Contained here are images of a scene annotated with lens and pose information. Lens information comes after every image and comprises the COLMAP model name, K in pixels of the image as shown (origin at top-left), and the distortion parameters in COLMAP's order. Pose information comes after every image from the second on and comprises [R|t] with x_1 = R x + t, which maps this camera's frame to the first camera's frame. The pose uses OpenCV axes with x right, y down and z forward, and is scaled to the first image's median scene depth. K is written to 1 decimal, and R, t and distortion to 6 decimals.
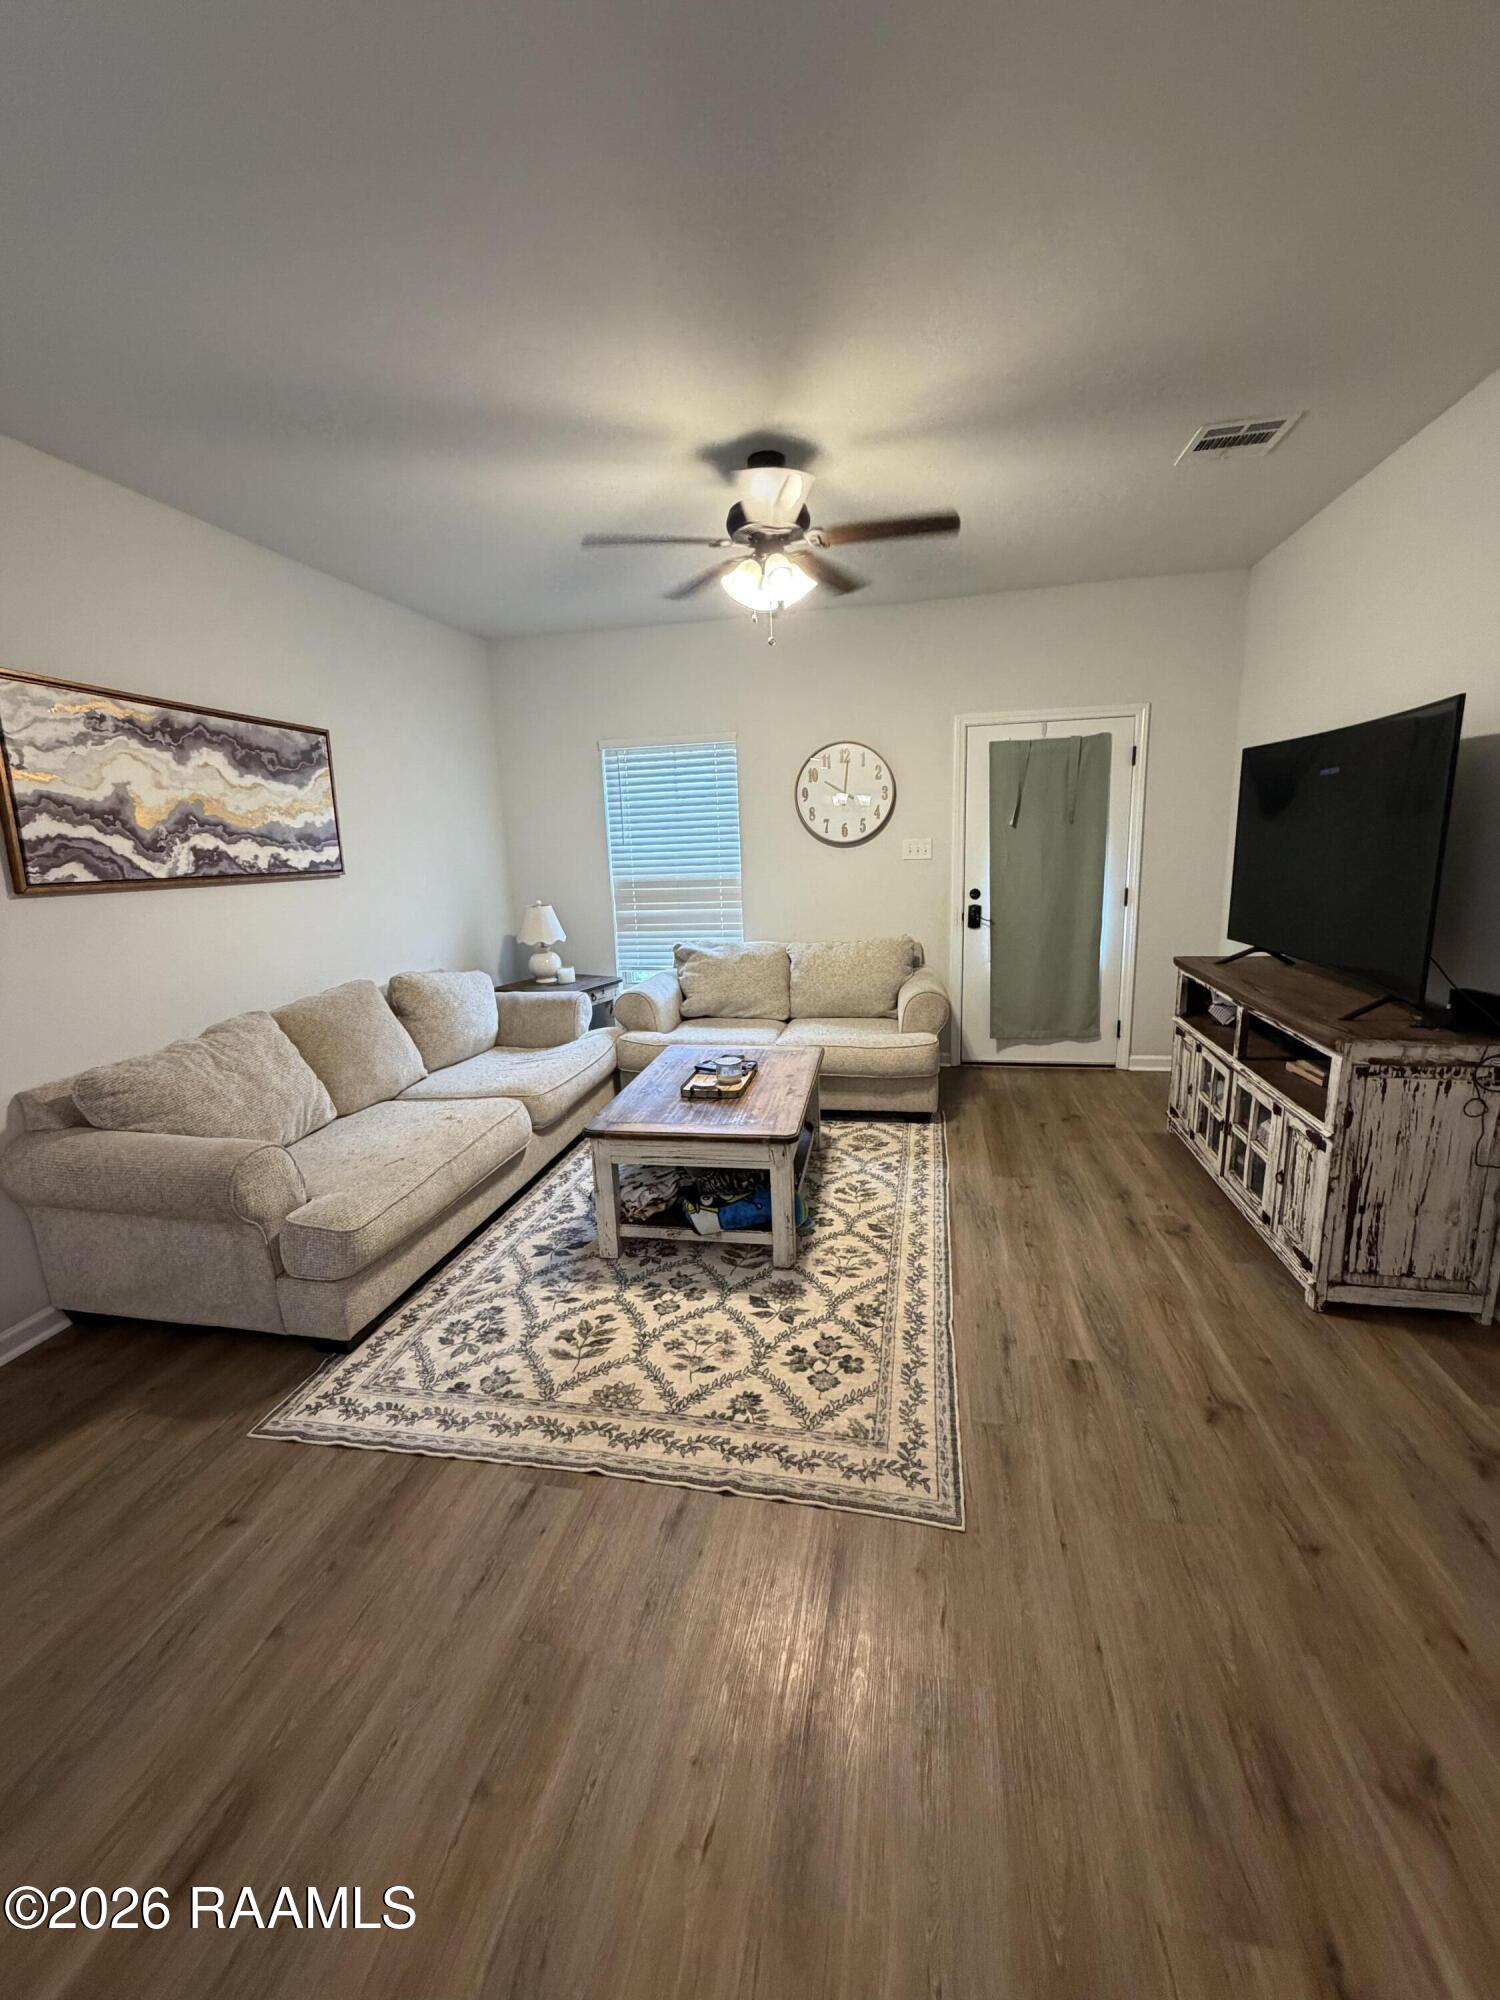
lens RADIAL K [[789.1, 0, 751.1], [0, 789.1, 994.3], [0, 0, 1]] dist [-0.001409, 0.000172]
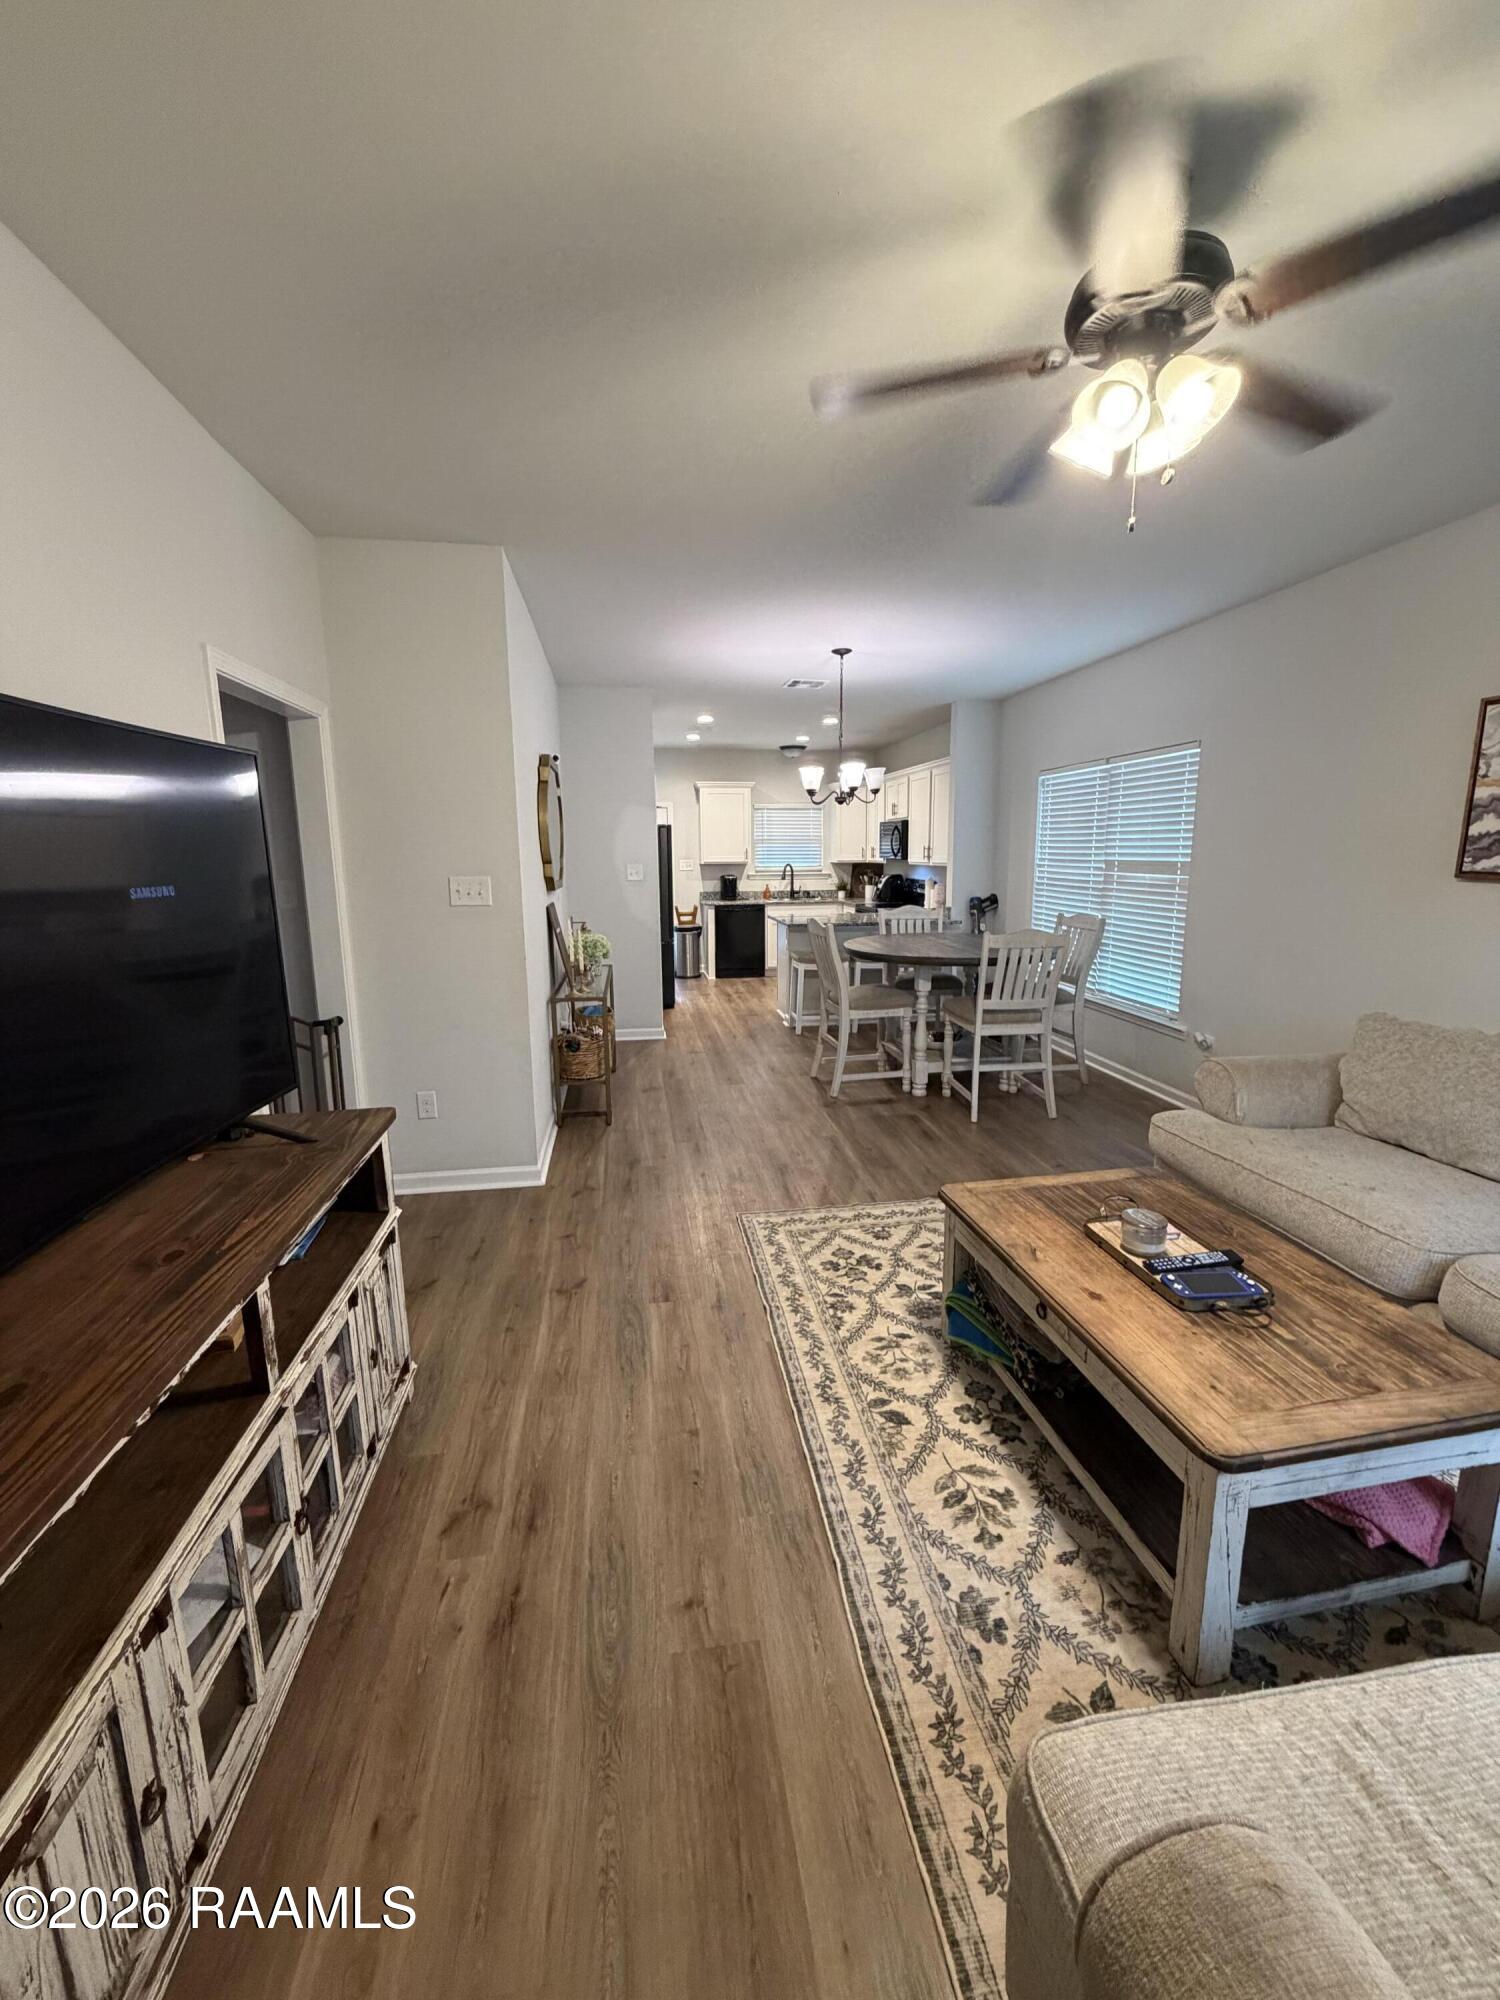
lens RADIAL K [[789.1, 0, 751.1], [0, 789.1, 994.3], [0, 0, 1]] dist [-0.001409, 0.000172]
pose [[-0.933051, 0.110557, -0.342334, 0.487595], [-0.026027, 0.928366, 0.370755, -0.325253], [0.358801, 0.354844, -0.863336, 1.444695]]
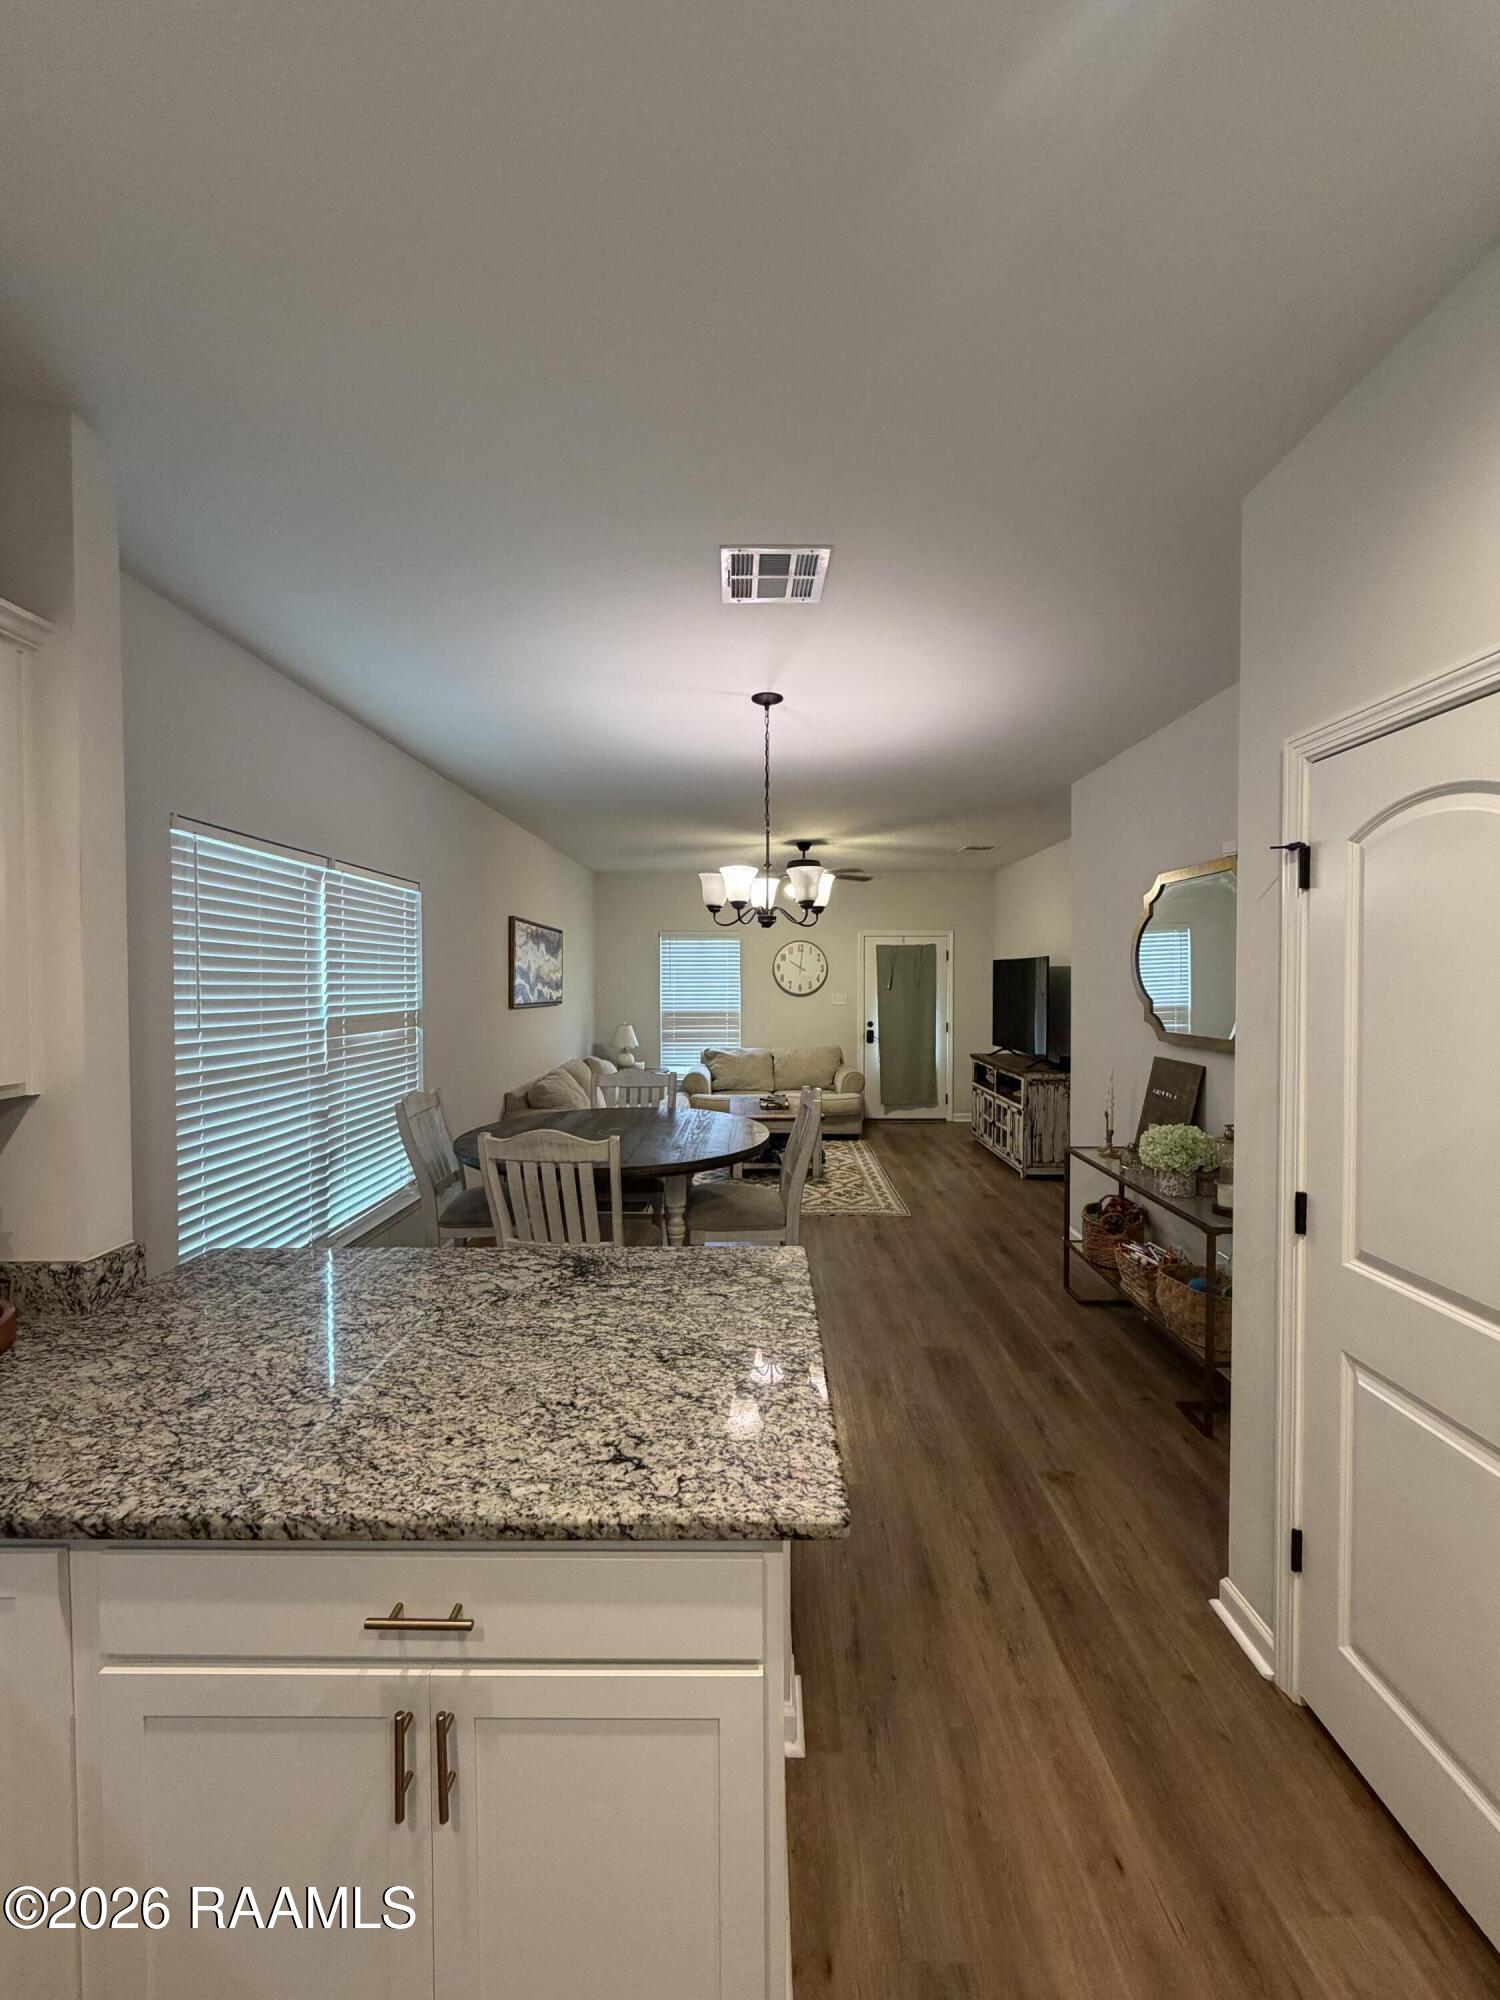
lens RADIAL K [[789.1, 0, 751.1], [0, 789.1, 994.3], [0, 0, 1]] dist [-0.001409, 0.000172]
pose [[0.979630, 0.031002, 0.198401, -0.571339], [0.005145, 0.983812, -0.179132, 0.212785], [-0.200743, 0.176504, 0.963612, -1.169400]]
